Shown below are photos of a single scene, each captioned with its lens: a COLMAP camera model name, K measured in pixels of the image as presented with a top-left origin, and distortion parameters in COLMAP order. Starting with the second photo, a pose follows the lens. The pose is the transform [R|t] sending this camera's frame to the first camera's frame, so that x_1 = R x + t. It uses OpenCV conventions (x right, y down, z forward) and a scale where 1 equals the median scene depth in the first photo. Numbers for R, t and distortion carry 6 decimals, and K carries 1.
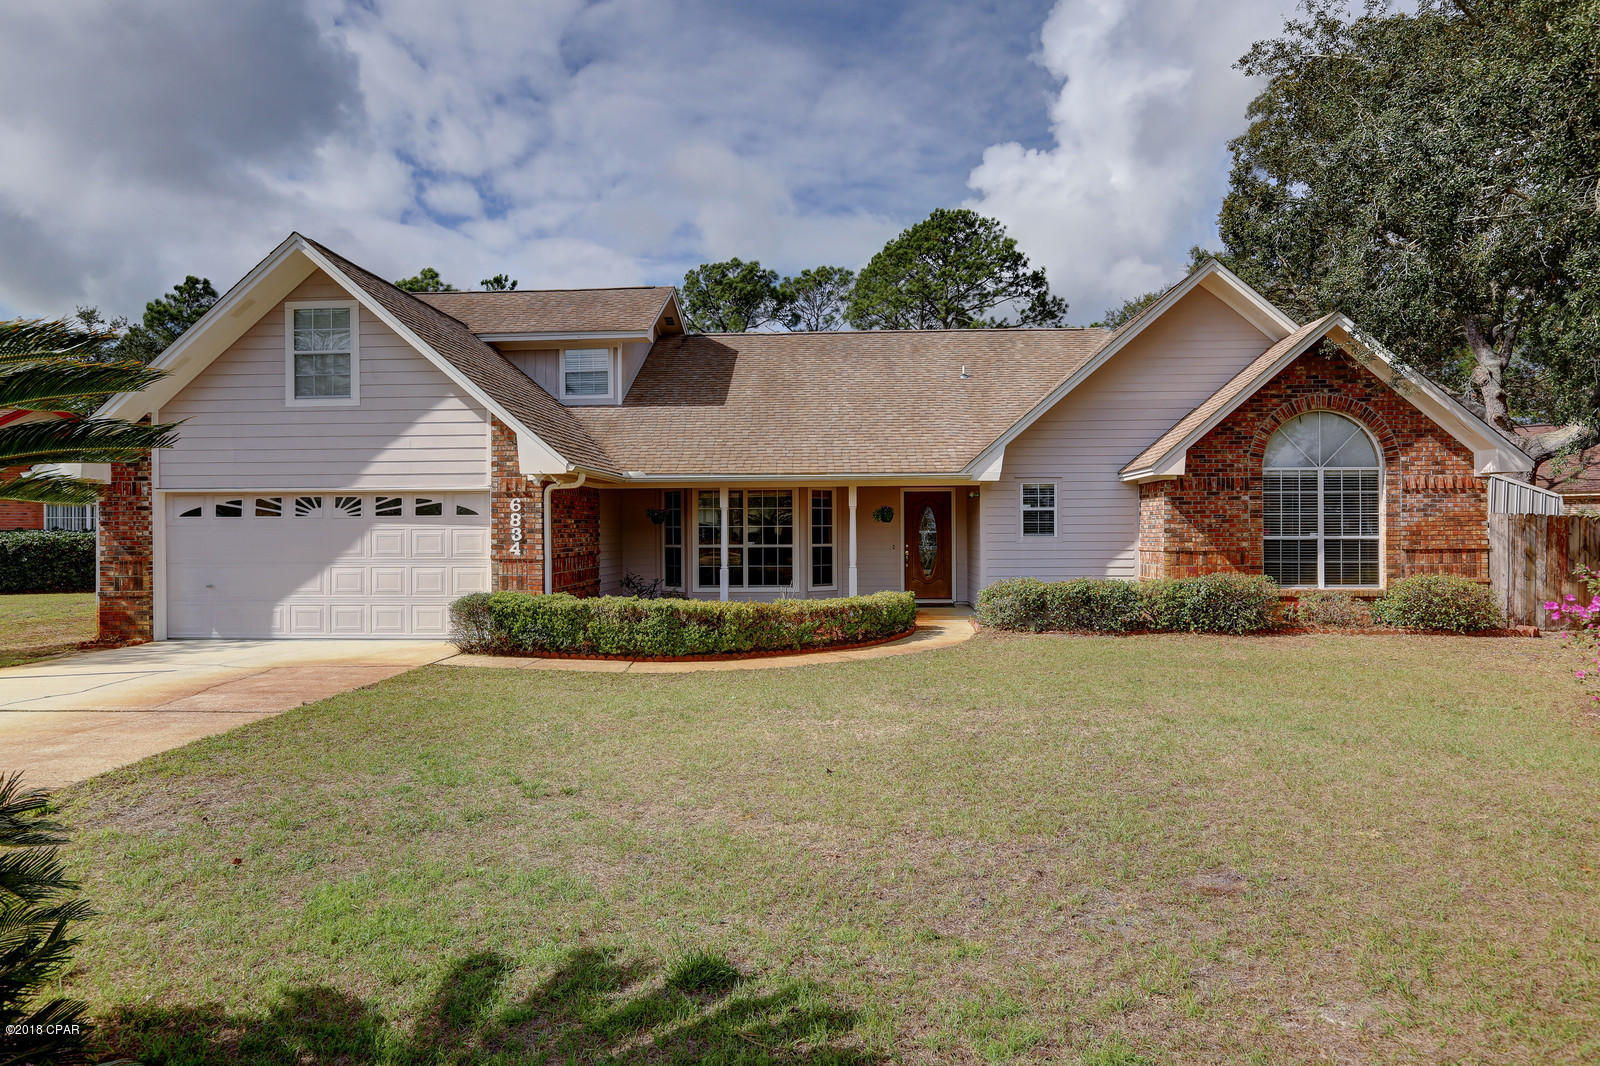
lens RADIAL K [[1006.5, 0, 800.0], [0, 1006.5, 533.0], [0, 0, 1]] dist [0.001321, 0.001096]
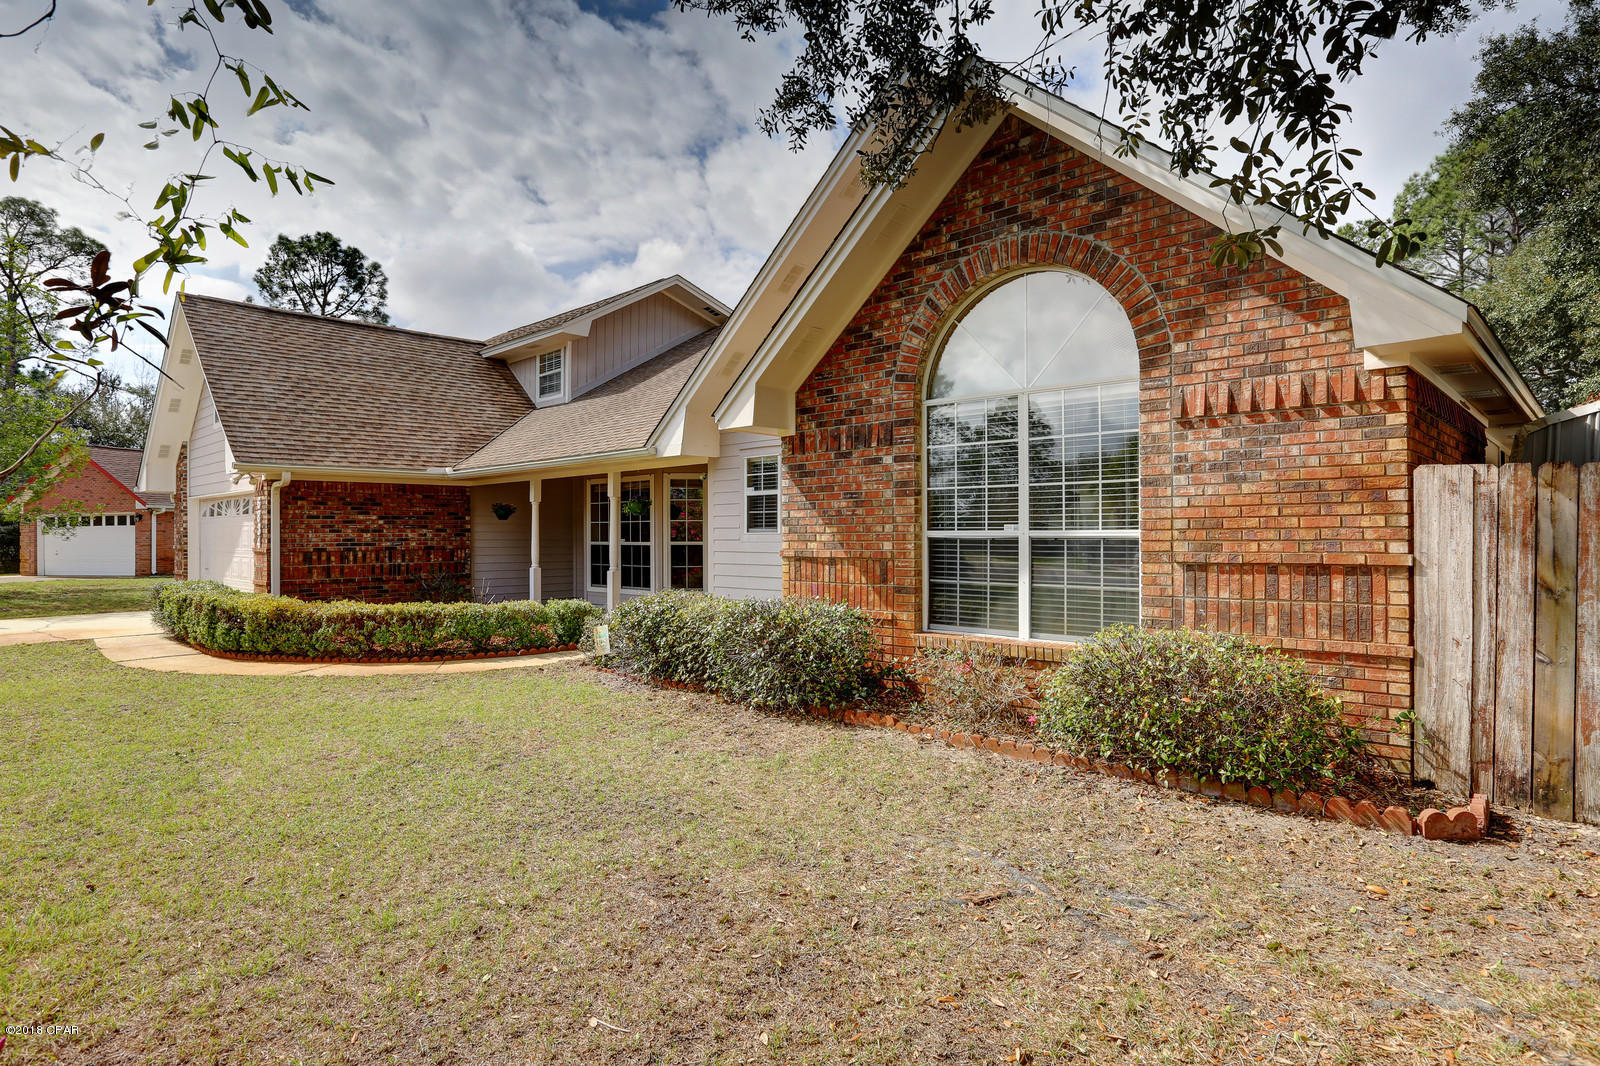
lens RADIAL K [[856.4, 0, 800.0], [0, 856.4, 533.0], [0, 0, 1]] dist [-0.002912, 0.000214]
pose [[0.782449, 0.001114, -0.622714, 0.701008], [-0.000508, 0.999999, 0.001150, 0.003562], [0.622714, -0.000583, 0.782449, 0.621877]]
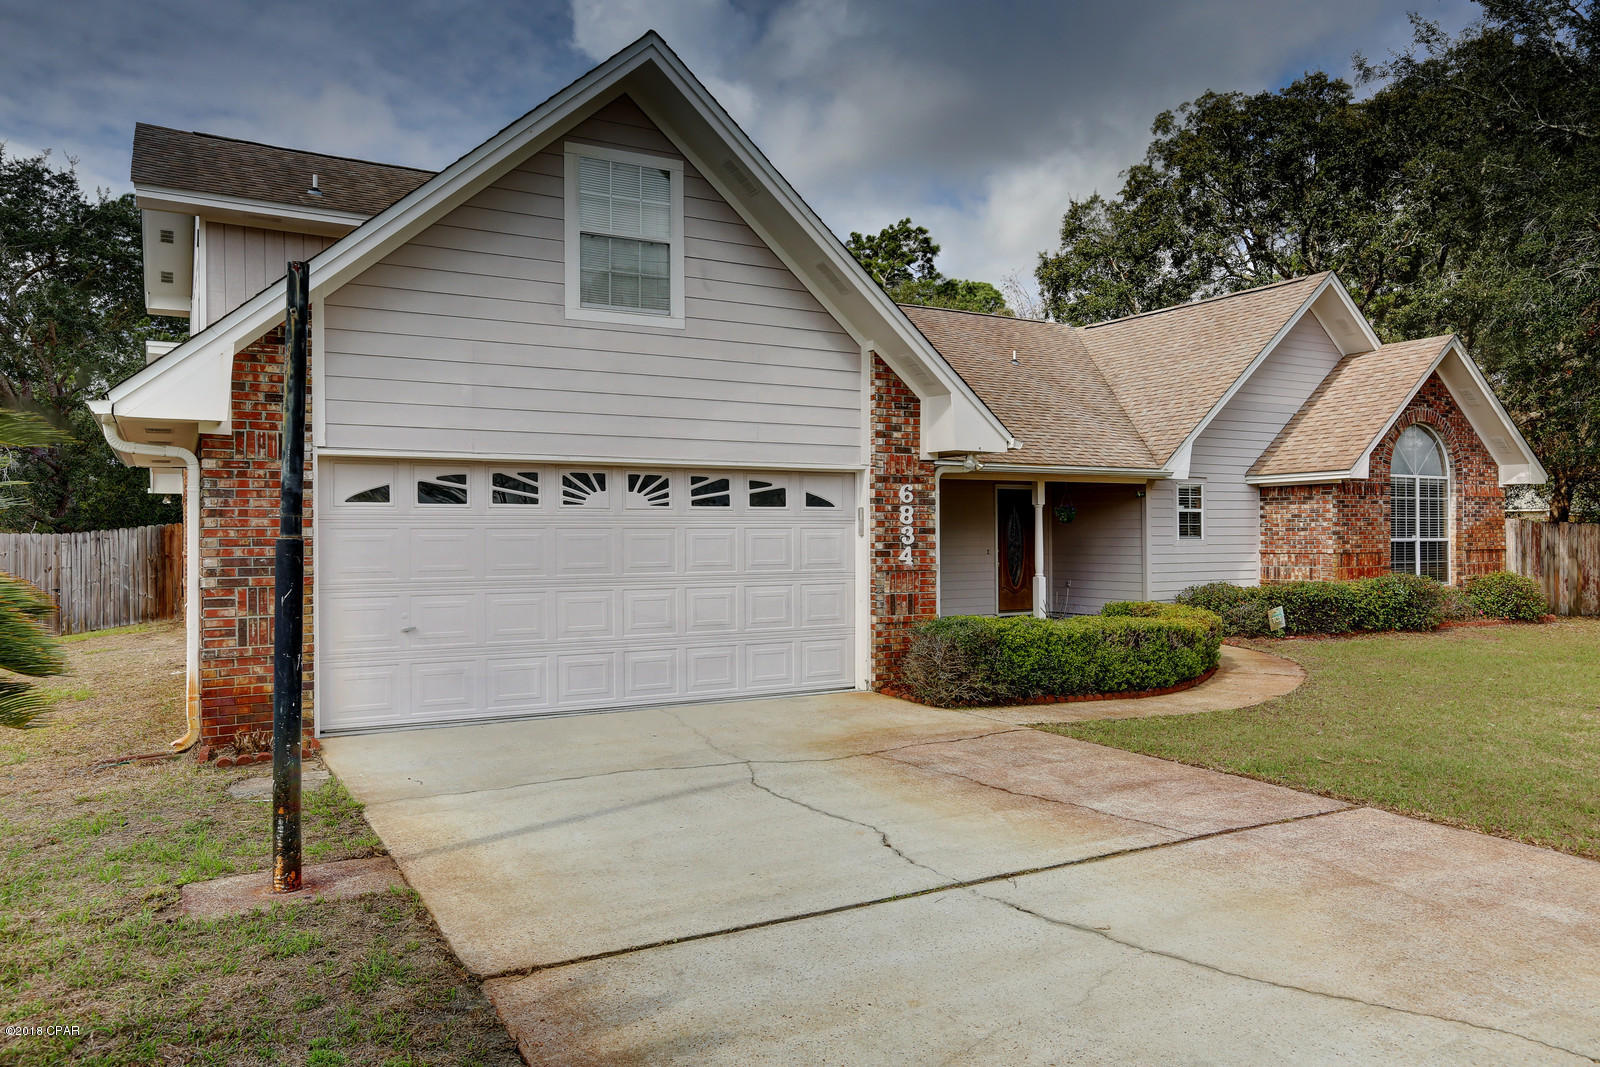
lens RADIAL K [[1189.2, 0, 800.0], [0, 1189.2, 533.5], [0, 0, 1]] dist [-0.006146, -0.002000]
pose [[0.809625, 0.002304, 0.586942, -0.795361], [0.002661, 0.999968, -0.007596, 0.005983], [-0.586941, 0.007712, 0.809593, 0.353737]]
